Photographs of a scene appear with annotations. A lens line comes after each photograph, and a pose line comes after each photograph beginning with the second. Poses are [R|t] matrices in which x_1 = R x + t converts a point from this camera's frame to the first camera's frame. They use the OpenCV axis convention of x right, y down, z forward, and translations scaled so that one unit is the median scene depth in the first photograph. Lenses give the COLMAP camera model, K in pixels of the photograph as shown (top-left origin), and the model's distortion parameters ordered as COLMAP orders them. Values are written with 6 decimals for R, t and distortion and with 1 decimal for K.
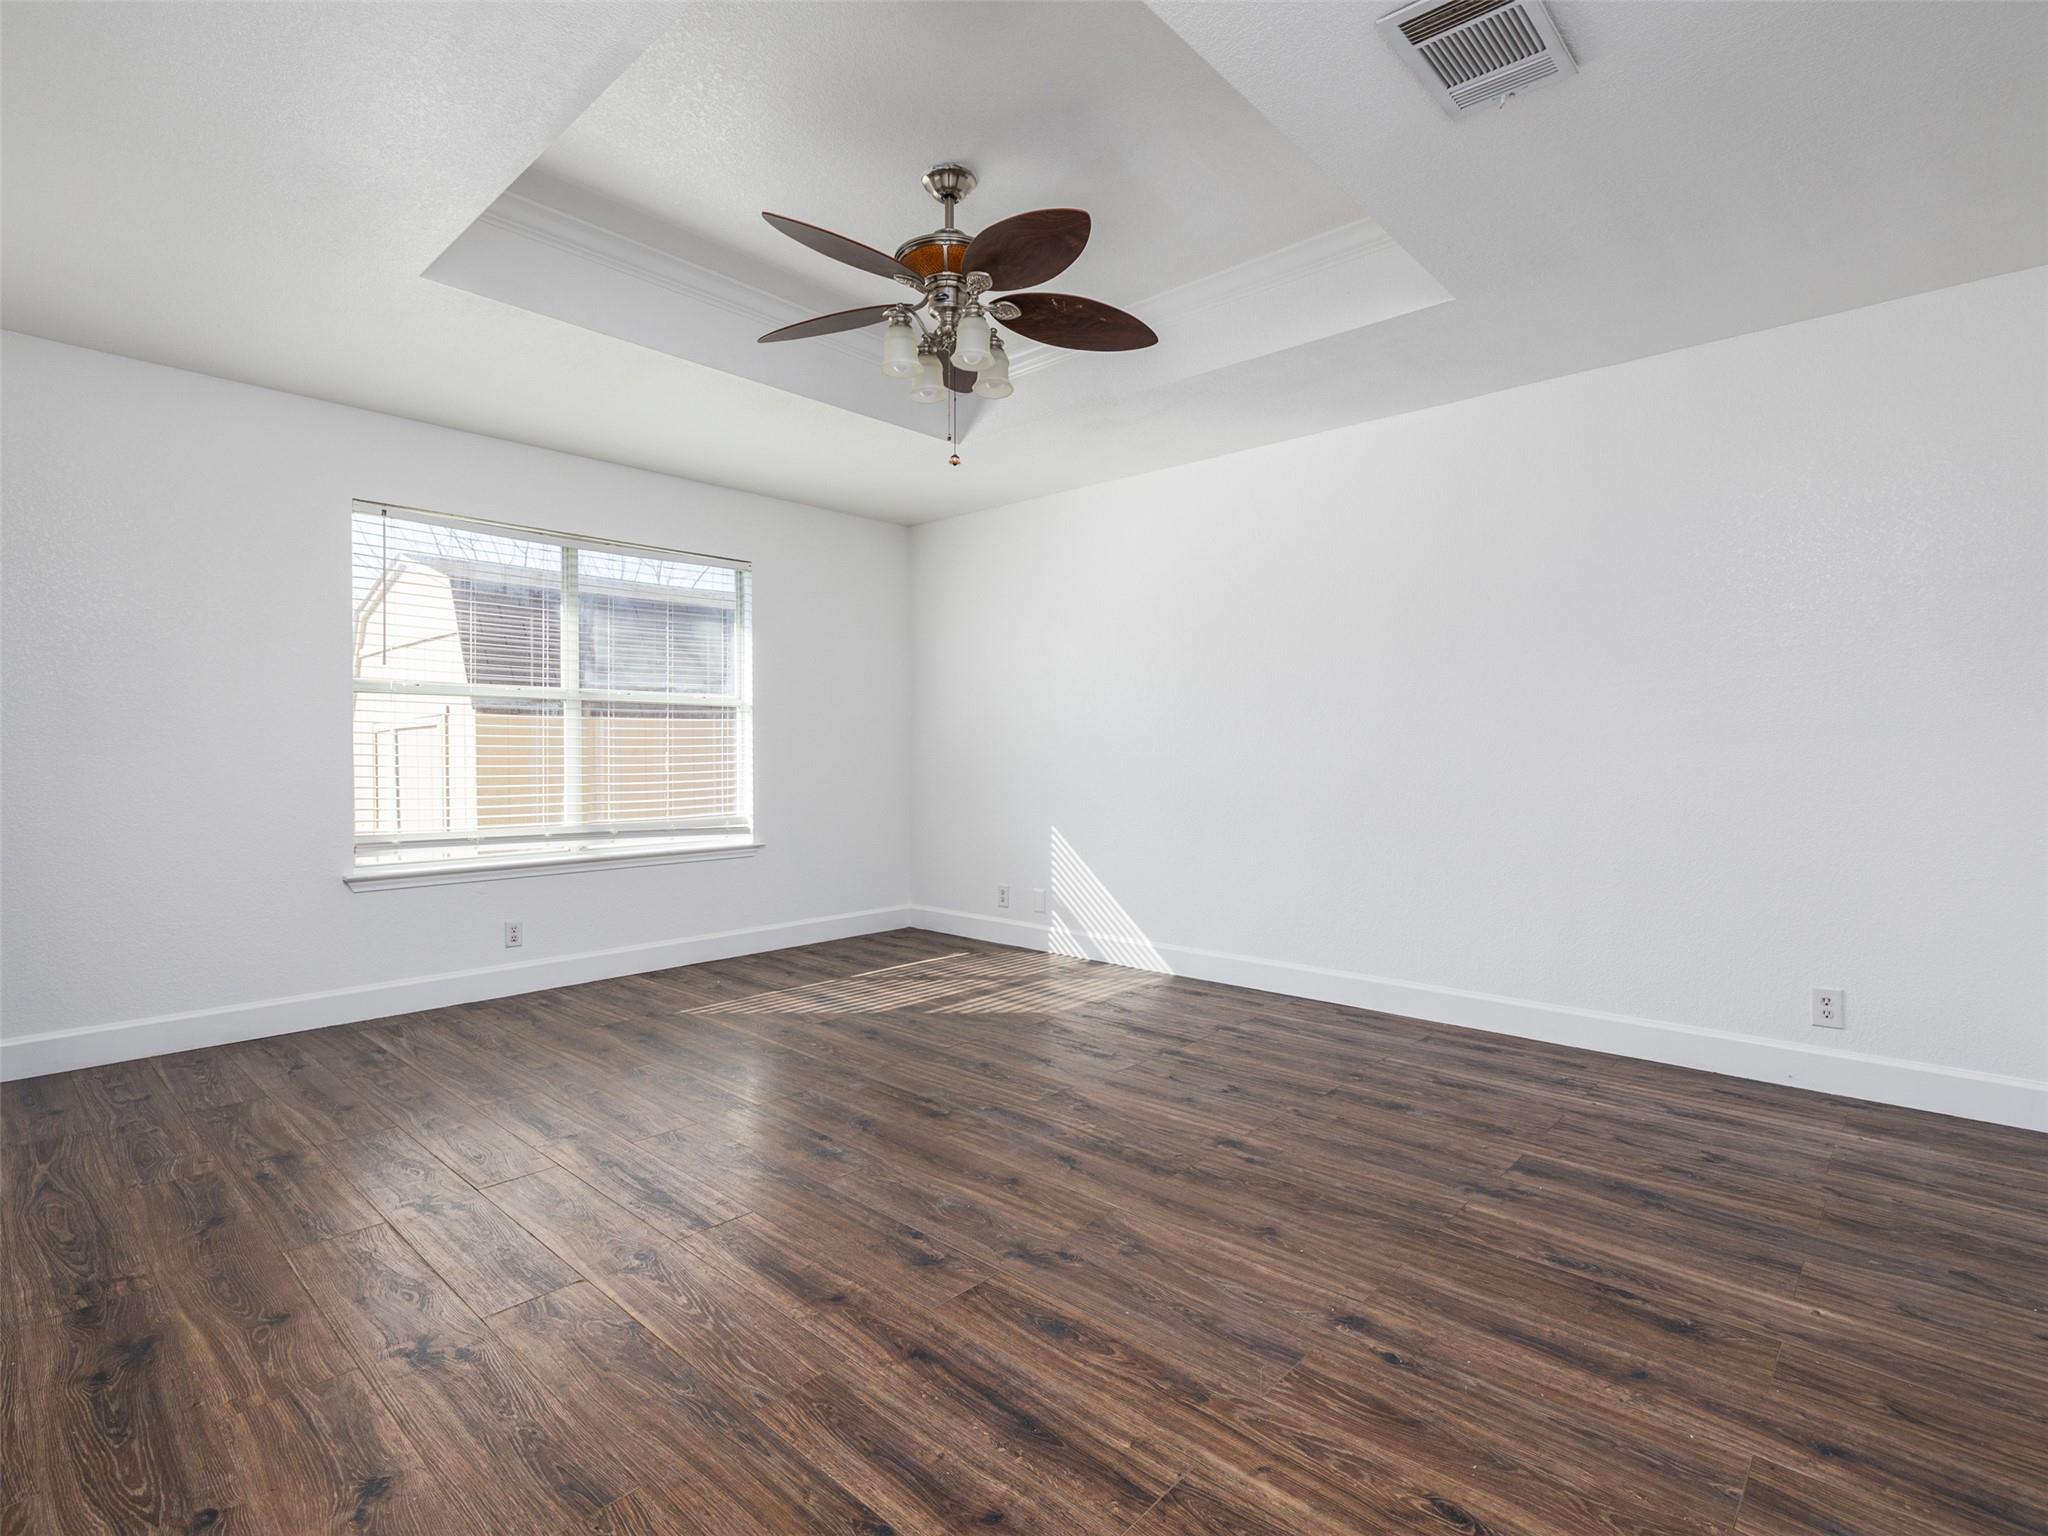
lens RADIAL K [[978.2, 0, 1025.1], [0, 978.2, 767.9], [0, 0, 1]] dist [0.000868, -0.000307]
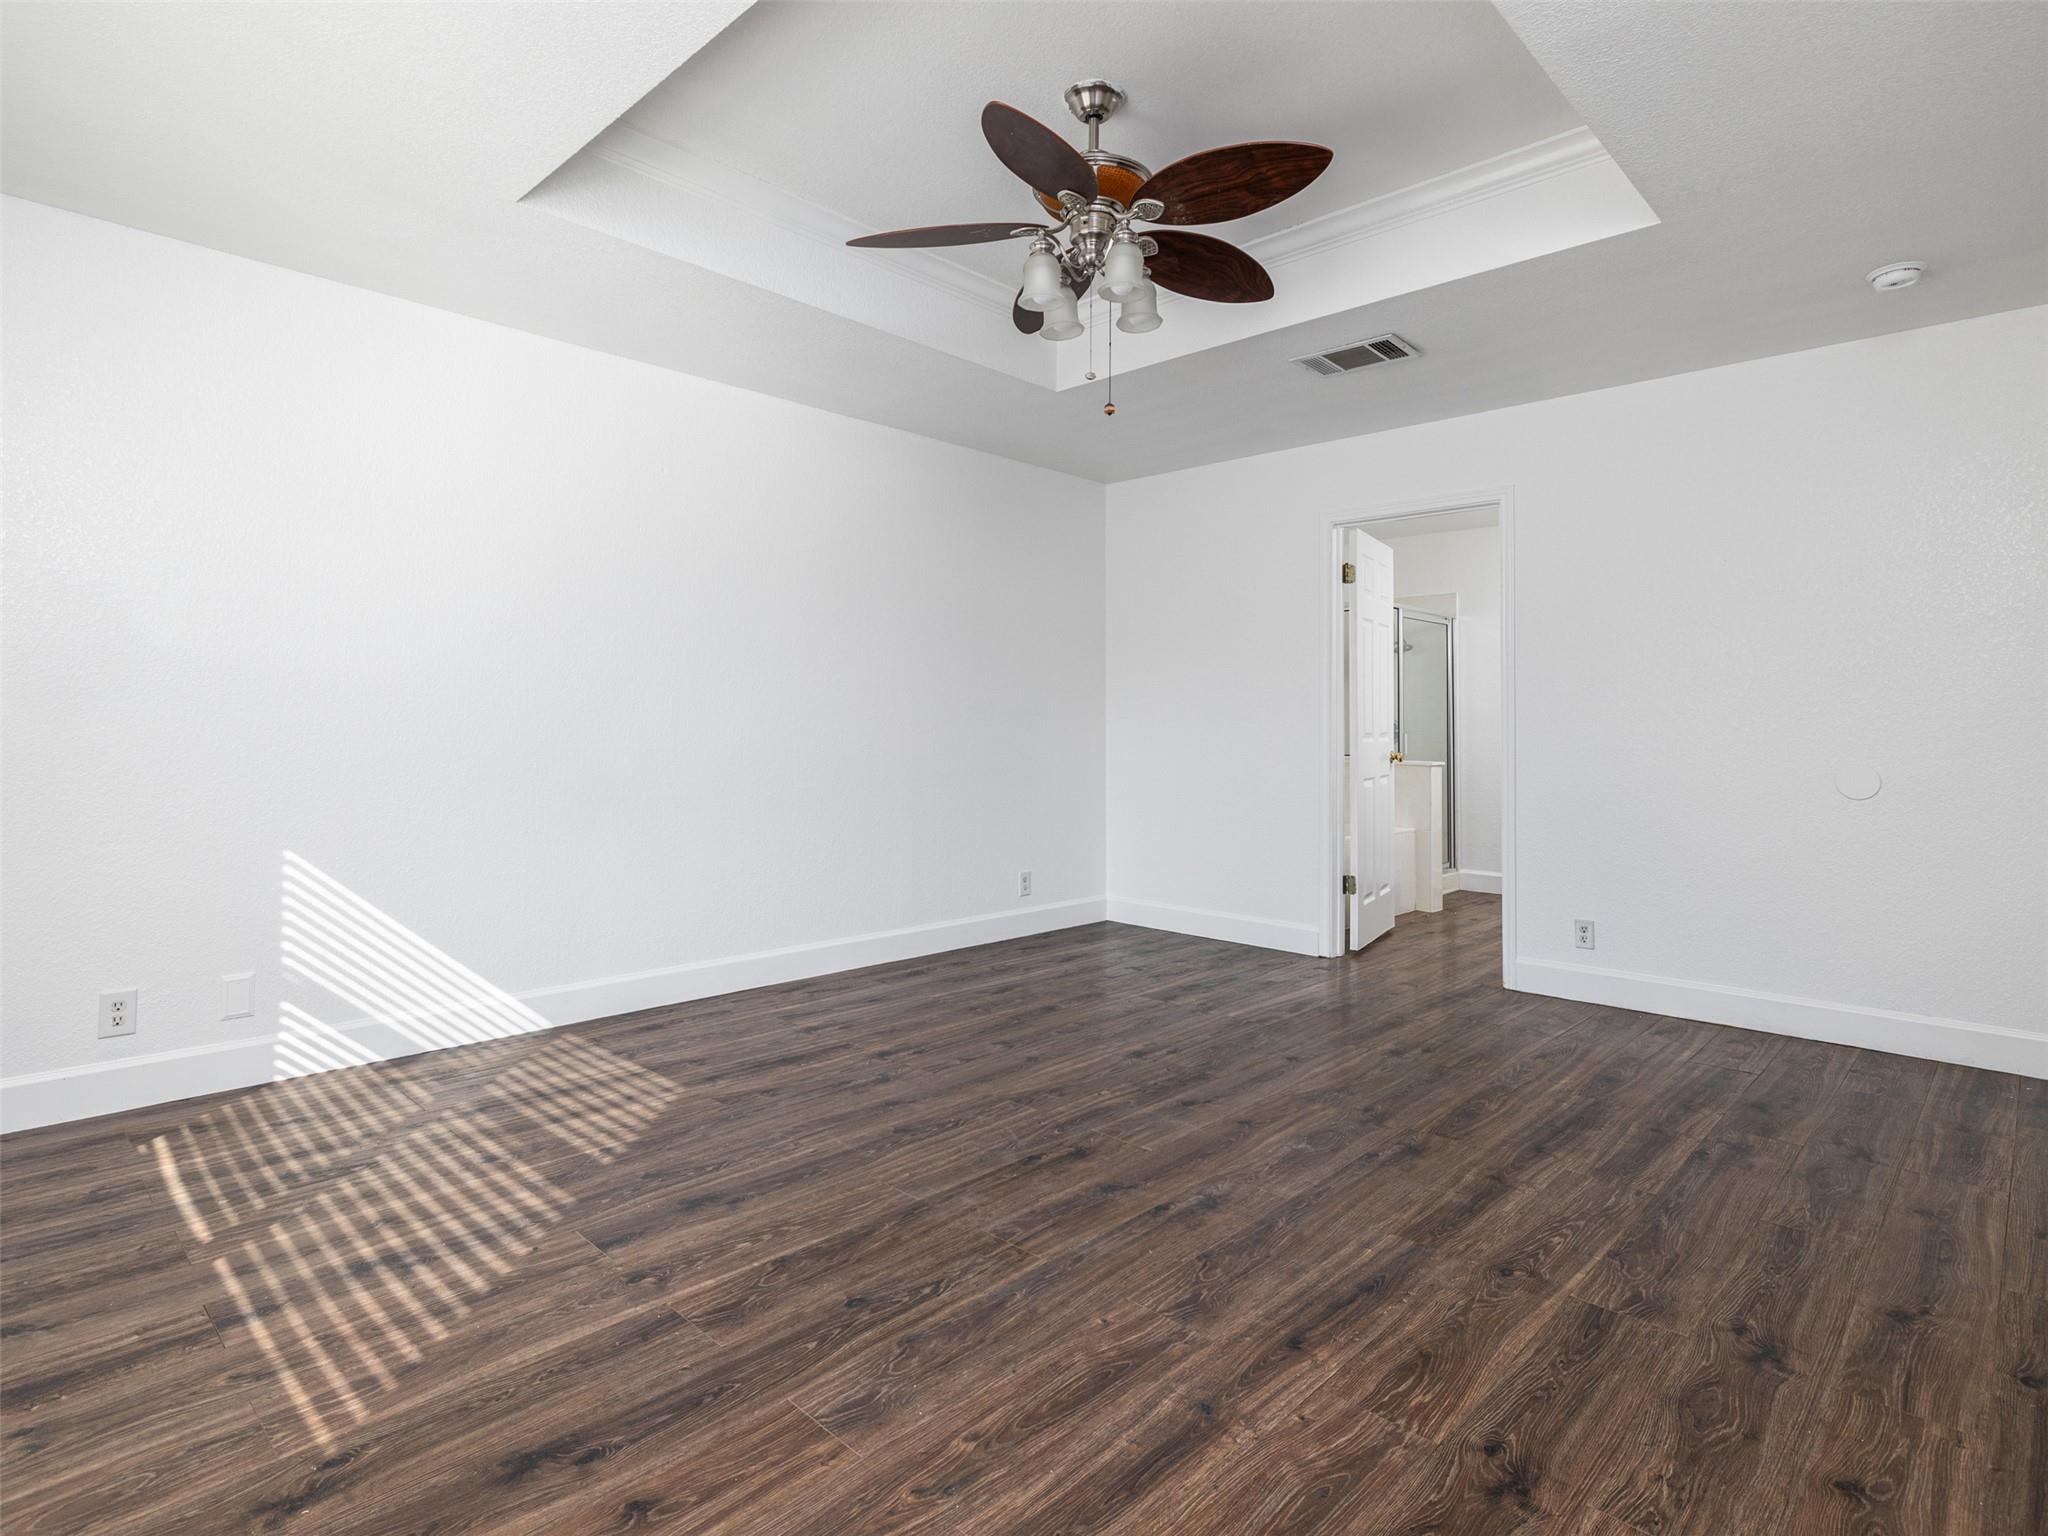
lens RADIAL K [[1081.7, 0, 1024.3], [0, 1081.7, 759.7], [0, 0, 1]] dist [-0.005376, 0.001462]
pose [[0.028960, -0.032208, 0.999062, -1.024818], [0.007122, 0.999462, 0.032015, -0.012190], [-0.999555, 0.006189, 0.029174, 1.038006]]
